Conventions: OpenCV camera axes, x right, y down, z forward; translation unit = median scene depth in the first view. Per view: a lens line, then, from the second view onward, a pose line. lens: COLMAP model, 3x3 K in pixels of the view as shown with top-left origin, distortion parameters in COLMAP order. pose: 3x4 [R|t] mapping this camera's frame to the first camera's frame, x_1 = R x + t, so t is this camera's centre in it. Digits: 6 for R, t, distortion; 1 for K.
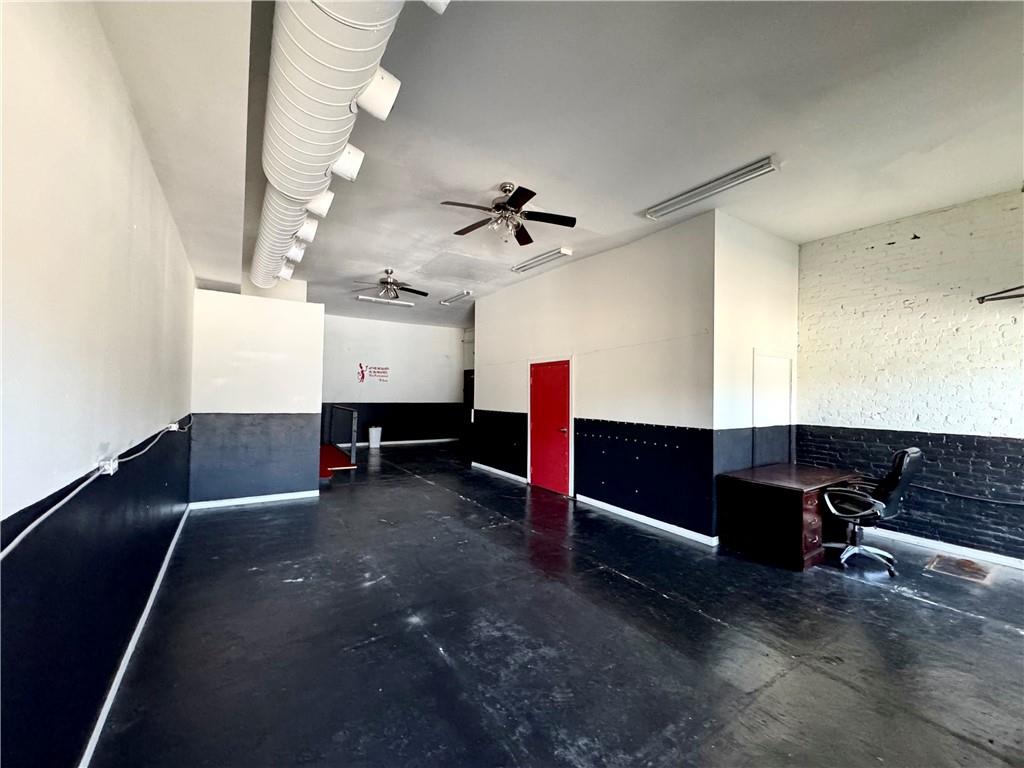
lens RADIAL K [[409.8, 0, 512.0], [0, 409.8, 384.0], [0, 0, 1]] dist [-0.000680, 0.000260]
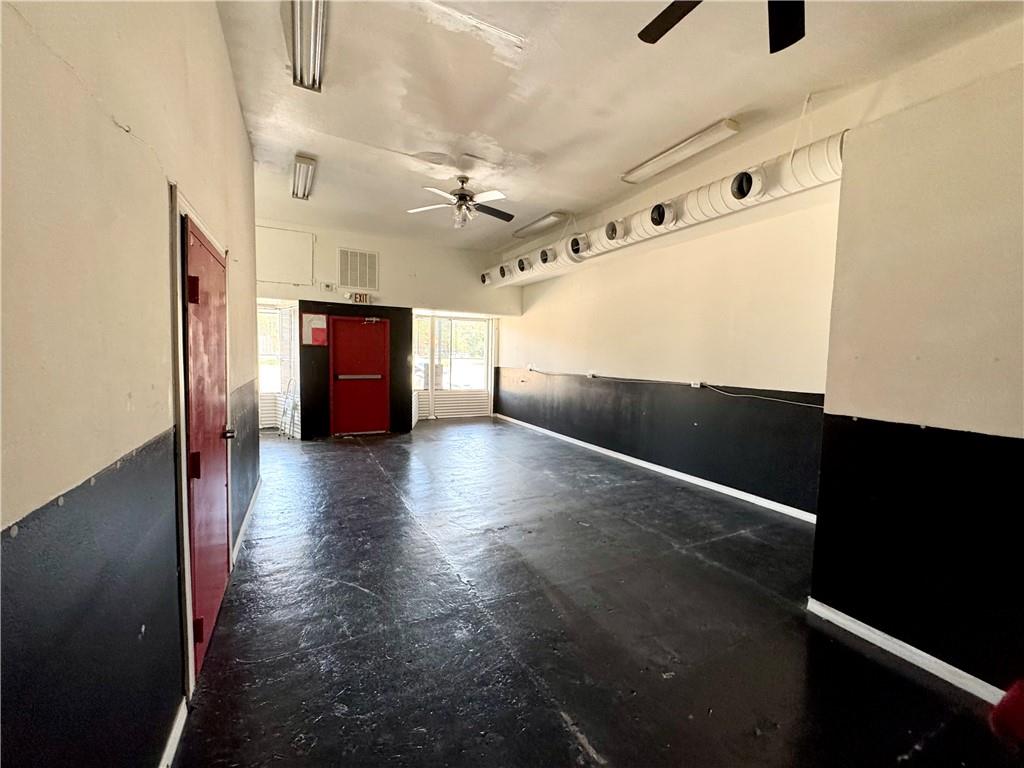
lens RADIAL K [[409.8, 0, 512.0], [0, 409.8, 384.0], [0, 0, 1]] dist [-0.000680, 0.000260]
pose [[-0.993146, -0.047424, 0.106824, -0.300648], [-0.042674, 0.998015, 0.046319, 0.056325], [-0.108808, 0.041443, -0.993198, 2.122878]]
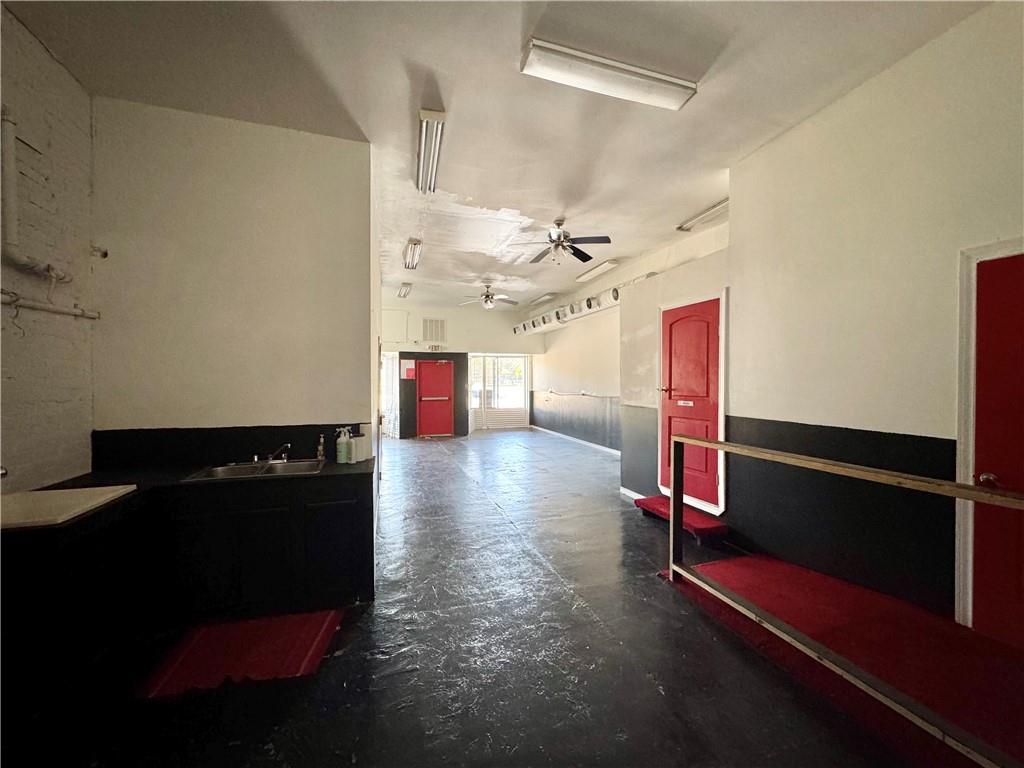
lens RADIAL K [[409.8, 0, 512.0], [0, 409.8, 384.0], [0, 0, 1]] dist [-0.000680, 0.000260]
pose [[-0.958745, -0.015580, 0.283841, -0.738284], [-0.020336, 0.999698, -0.013819, 0.065643], [-0.283540, -0.019021, -0.958772, 2.937143]]
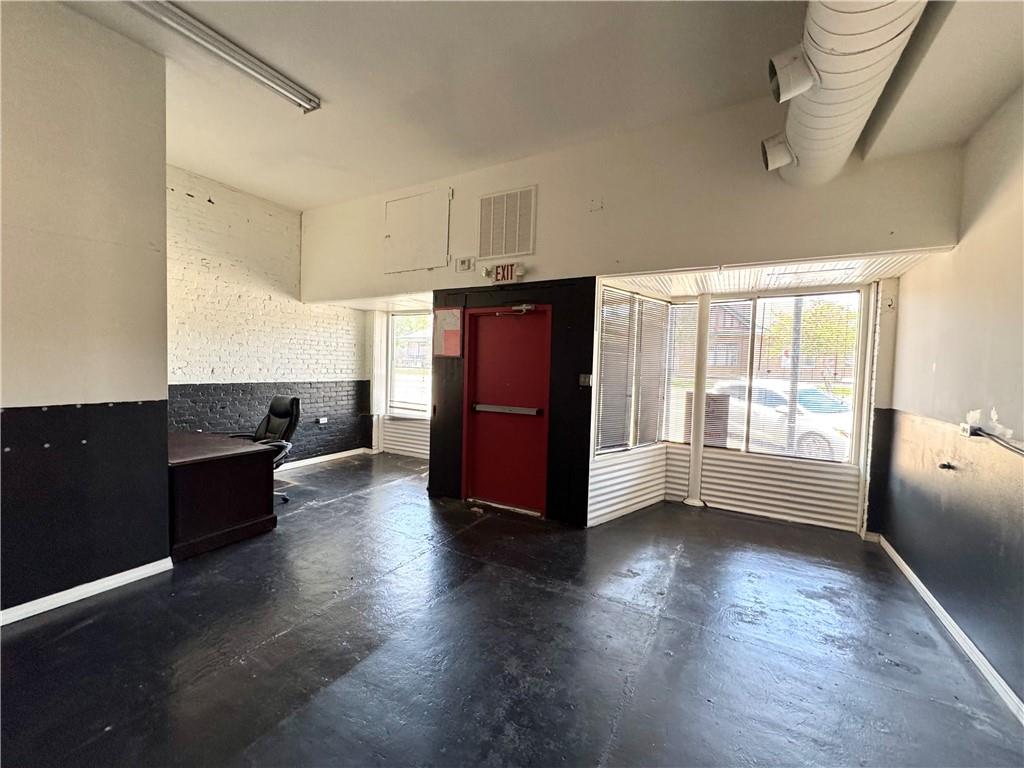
lens RADIAL K [[409.8, 0, 512.0], [0, 409.8, 384.0], [0, 0, 1]] dist [-0.000680, 0.000260]
pose [[-0.455418, -0.070003, 0.887521, -0.375069], [-0.057121, 0.997147, 0.049339, 0.019230], [-0.888444, -0.028227, -0.458117, 0.848853]]
